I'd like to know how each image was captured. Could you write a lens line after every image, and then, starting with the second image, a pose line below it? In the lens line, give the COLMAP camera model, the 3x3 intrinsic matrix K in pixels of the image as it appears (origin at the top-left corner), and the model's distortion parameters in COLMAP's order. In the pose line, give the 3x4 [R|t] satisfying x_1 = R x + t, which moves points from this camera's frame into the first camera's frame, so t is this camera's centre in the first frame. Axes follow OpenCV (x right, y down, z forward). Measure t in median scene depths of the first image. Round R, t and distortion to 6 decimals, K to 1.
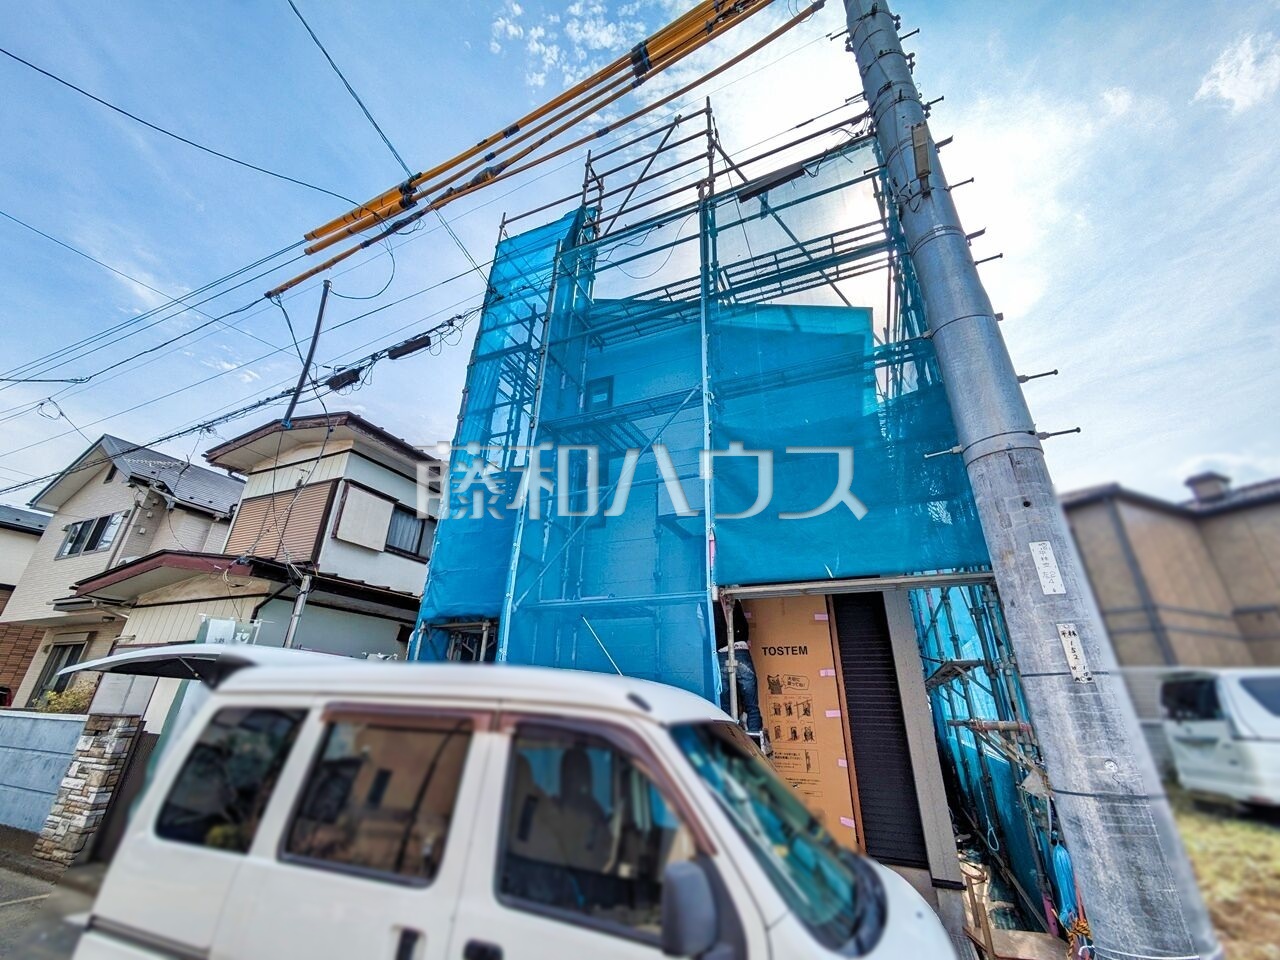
lens RADIAL K [[507.6, 0, 644.6], [0, 507.6, 478.1], [0, 0, 1]] dist [-0.001077, 0.001008]
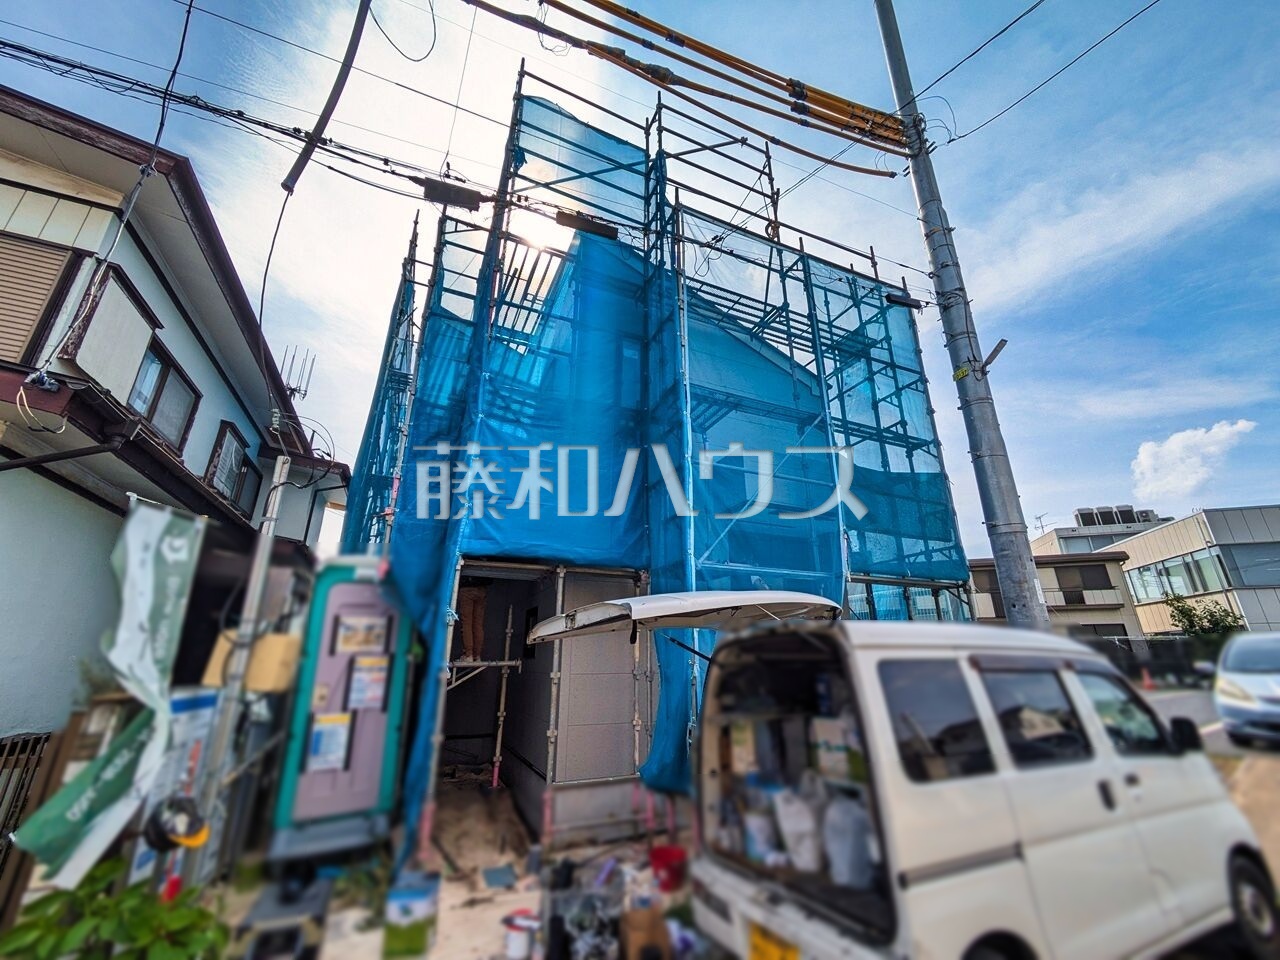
lens RADIAL K [[507.6, 0, 644.6], [0, 507.6, 478.1], [0, 0, 1]] dist [-0.001077, 0.001008]
pose [[0.669627, 0.233539, 0.705024, -0.816116], [-0.290736, 0.955945, -0.040517, 0.119648], [-0.683427, -0.177845, 0.708025, 0.284405]]
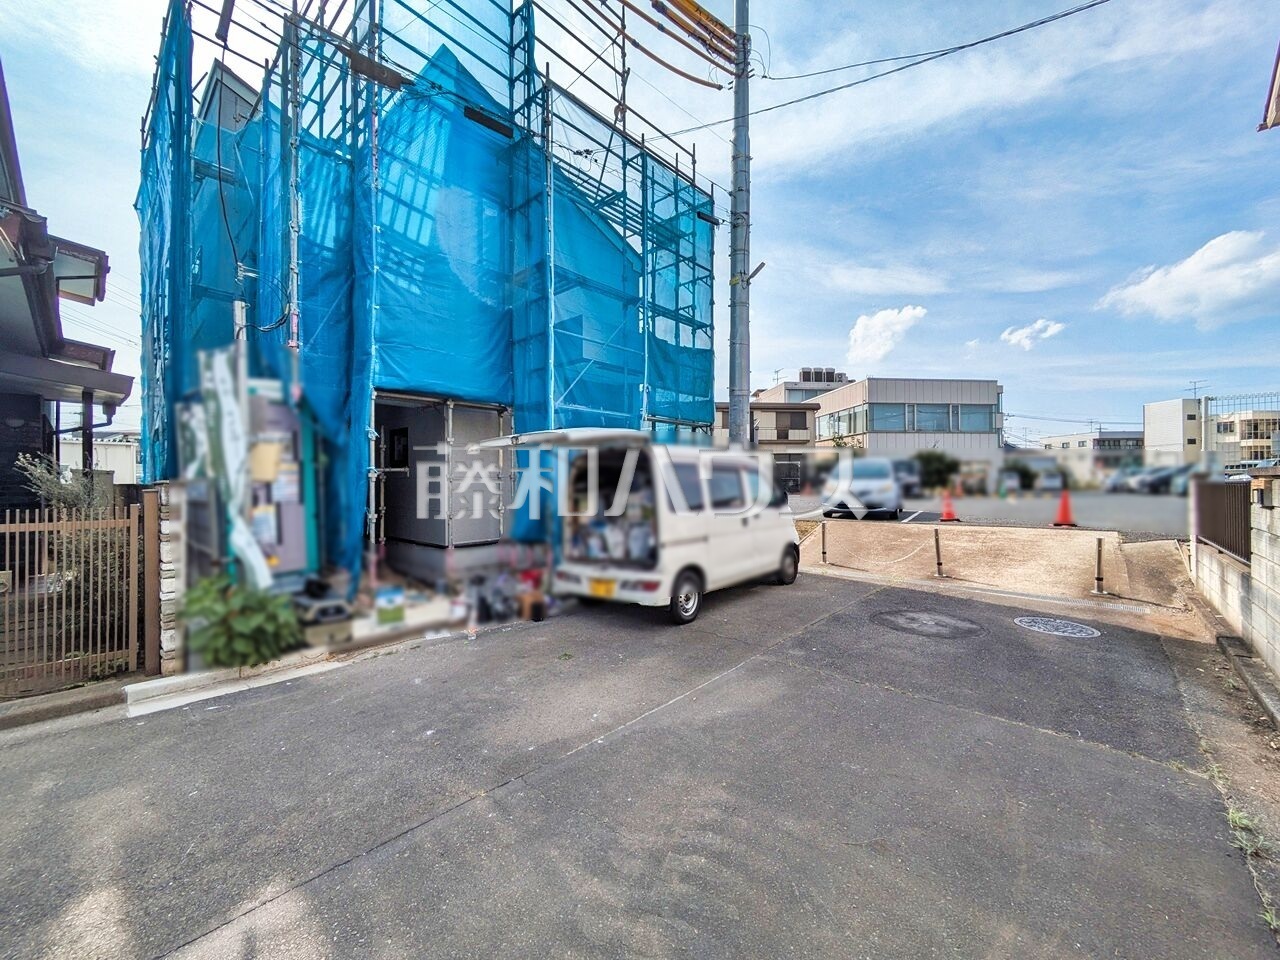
lens RADIAL K [[507.6, 0, 644.6], [0, 507.6, 478.1], [0, 0, 1]] dist [-0.001077, 0.001008]
pose [[0.314423, -0.013838, 0.949182, -1.204163], [-0.378486, 0.915154, 0.138718, 0.106116], [-0.870567, -0.402868, 0.282507, 0.191785]]
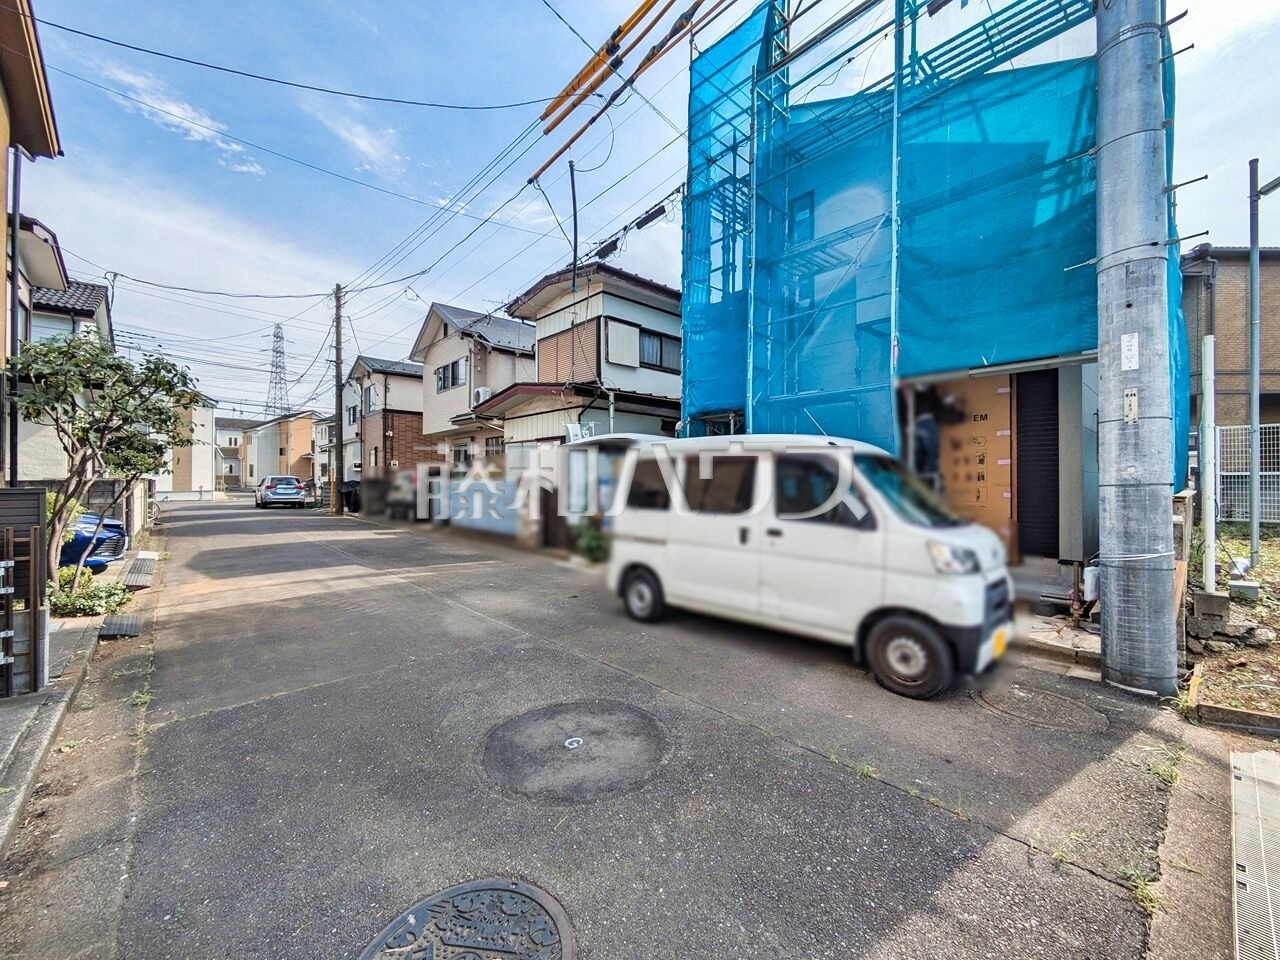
lens RADIAL K [[507.6, 0, 644.6], [0, 507.6, 478.1], [0, 0, 1]] dist [-0.001077, 0.001008]
pose [[0.916286, -0.019391, -0.400056, 0.034850], [0.177886, 0.914612, 0.363099, -0.111159], [0.358855, -0.403867, 0.841496, -0.362401]]
